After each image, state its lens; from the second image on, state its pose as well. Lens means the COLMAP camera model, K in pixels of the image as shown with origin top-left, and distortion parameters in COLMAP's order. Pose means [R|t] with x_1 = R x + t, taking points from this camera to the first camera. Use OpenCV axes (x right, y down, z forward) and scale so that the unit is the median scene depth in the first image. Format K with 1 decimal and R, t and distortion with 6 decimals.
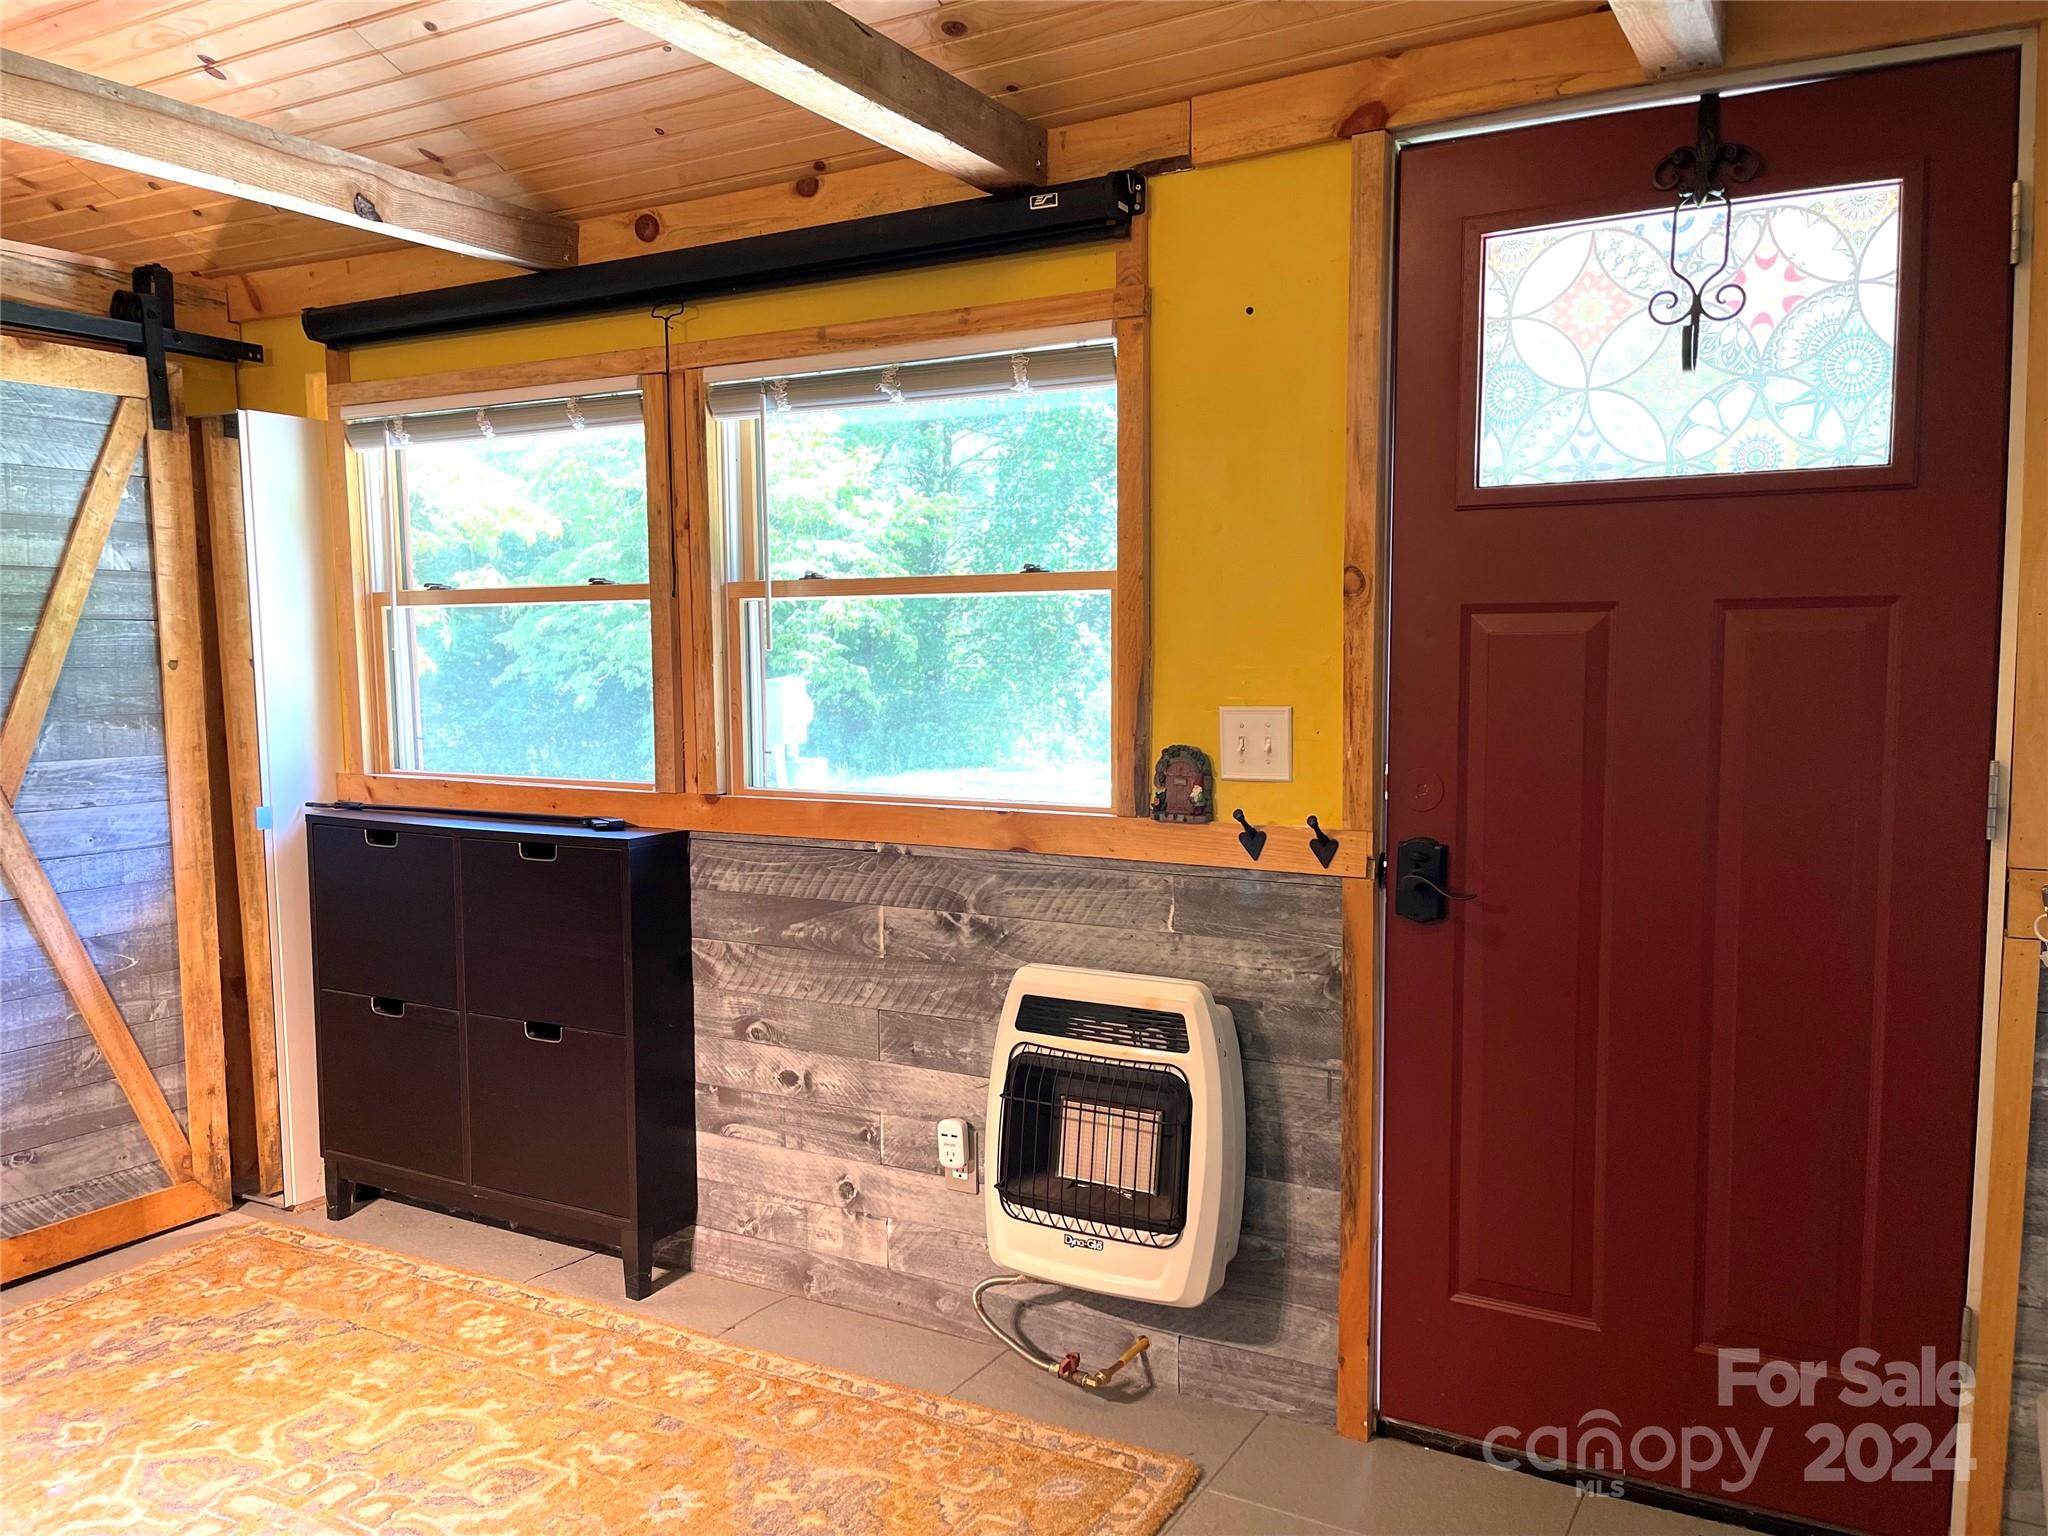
lens RADIAL K [[1563.0, 0, 1023.0], [0, 1563.0, 779.0], [0, 0, 1]] dist [0.063339, -0.068113]
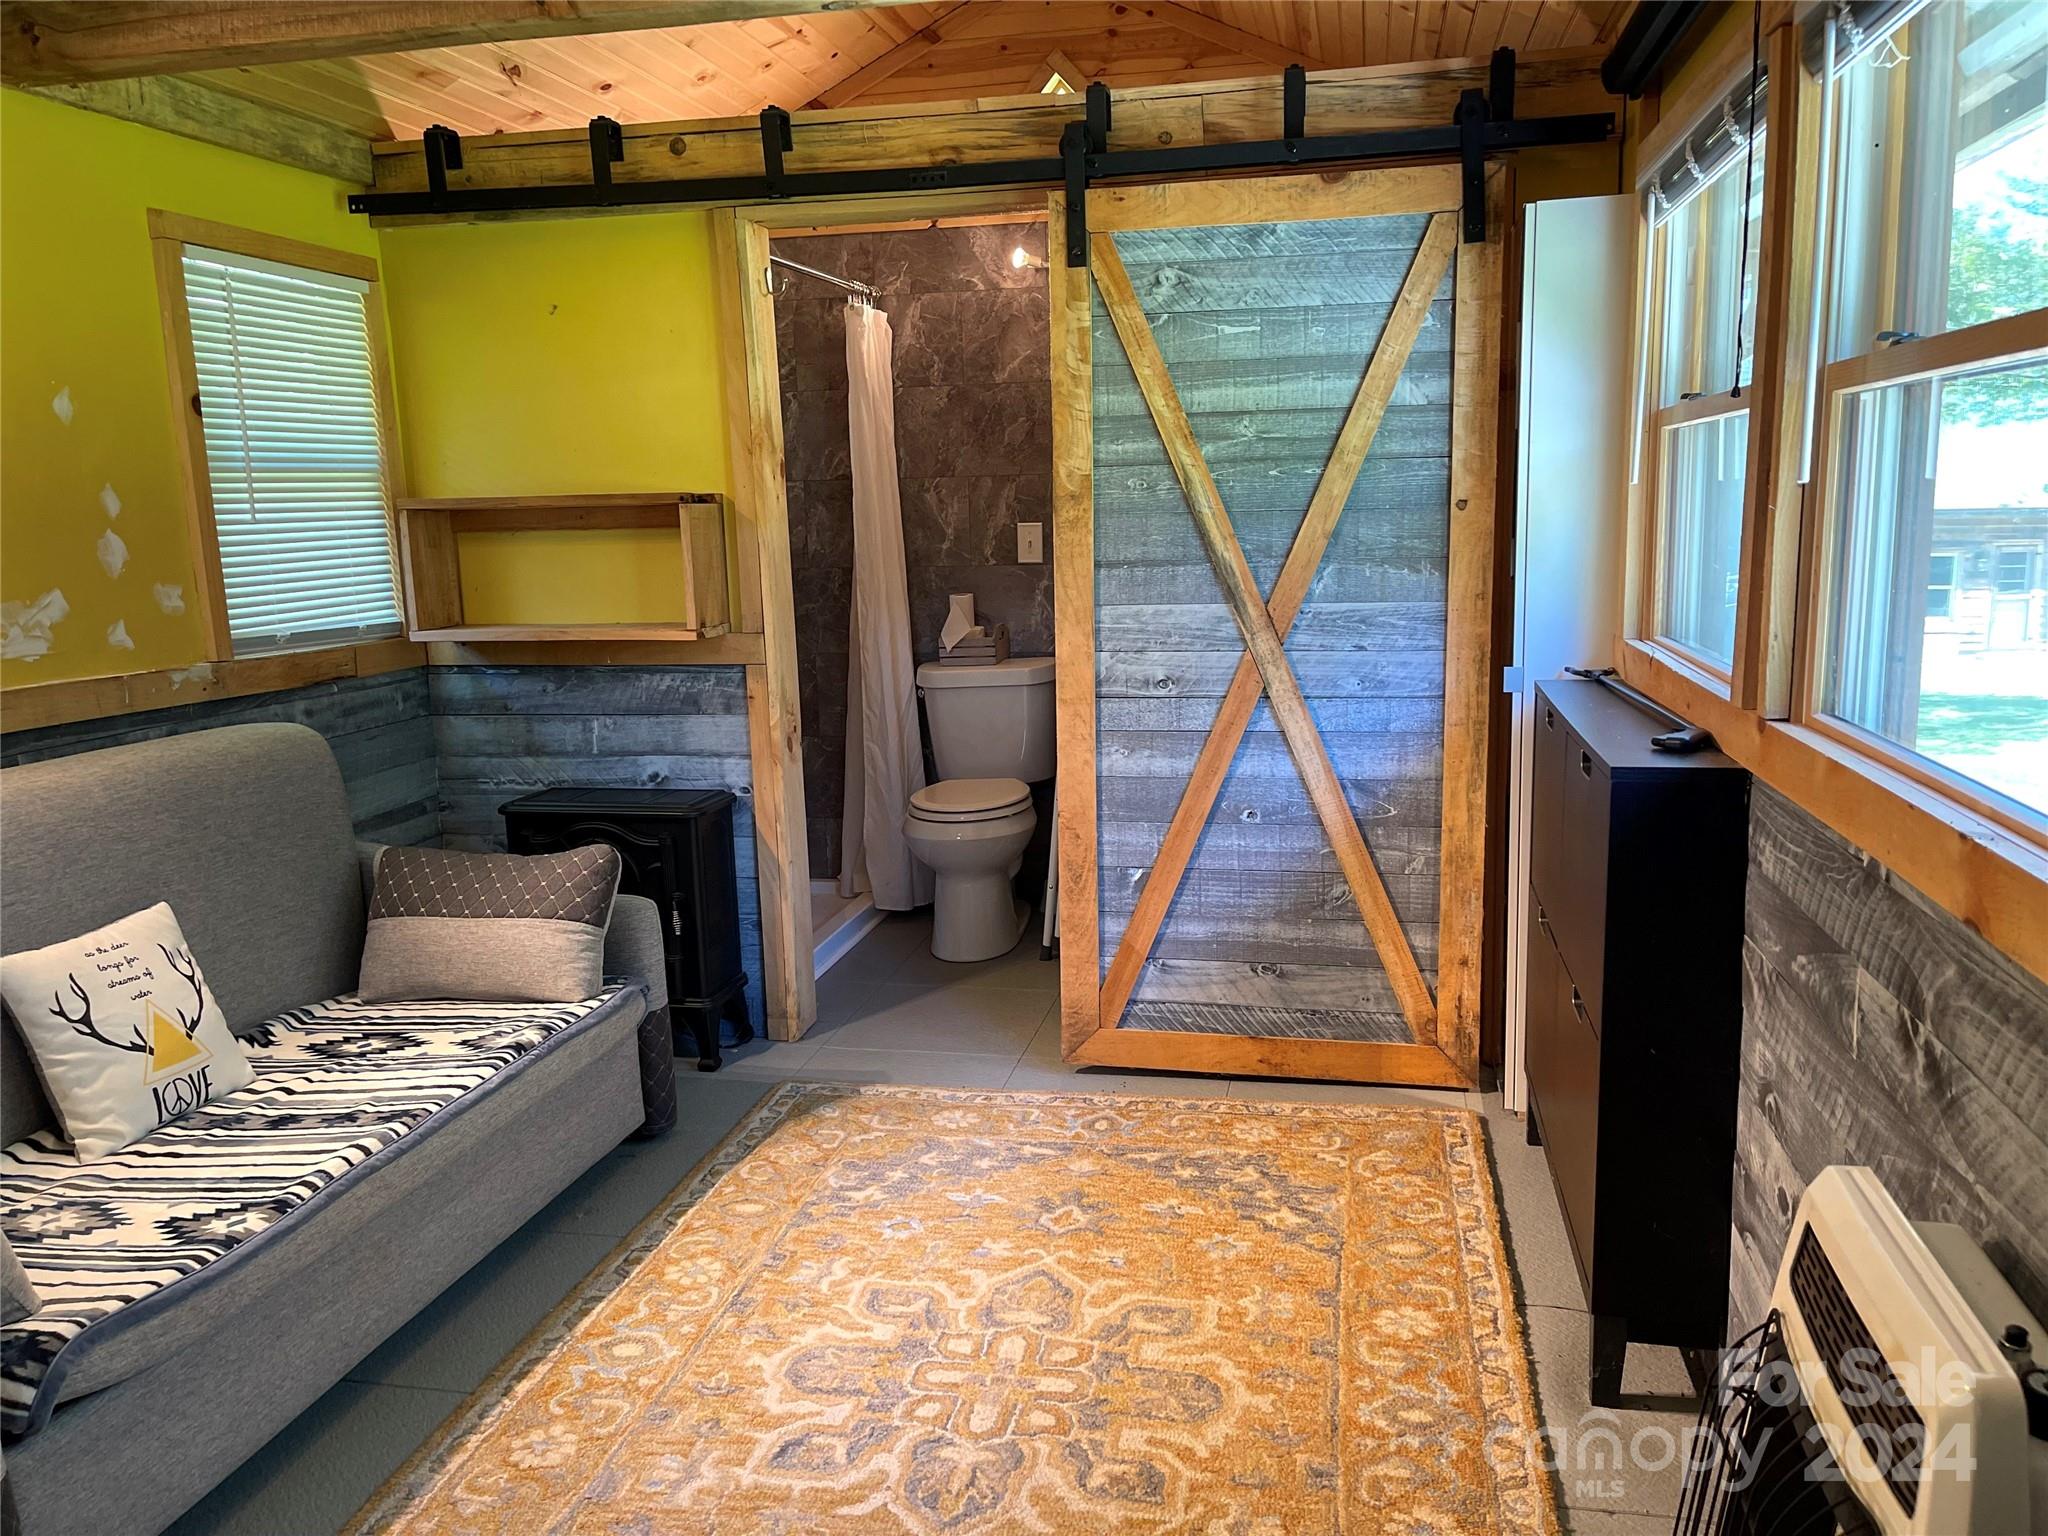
lens RADIAL K [[1563.0, 0, 1023.0], [0, 1563.0, 779.0], [0, 0, 1]] dist [0.063339, -0.068113]
pose [[0.302734, 0.167013, -0.938328, 0.298842], [-0.058619, 0.985925, 0.156572, -0.046455], [0.951271, 0.007604, 0.308264, 0.510335]]
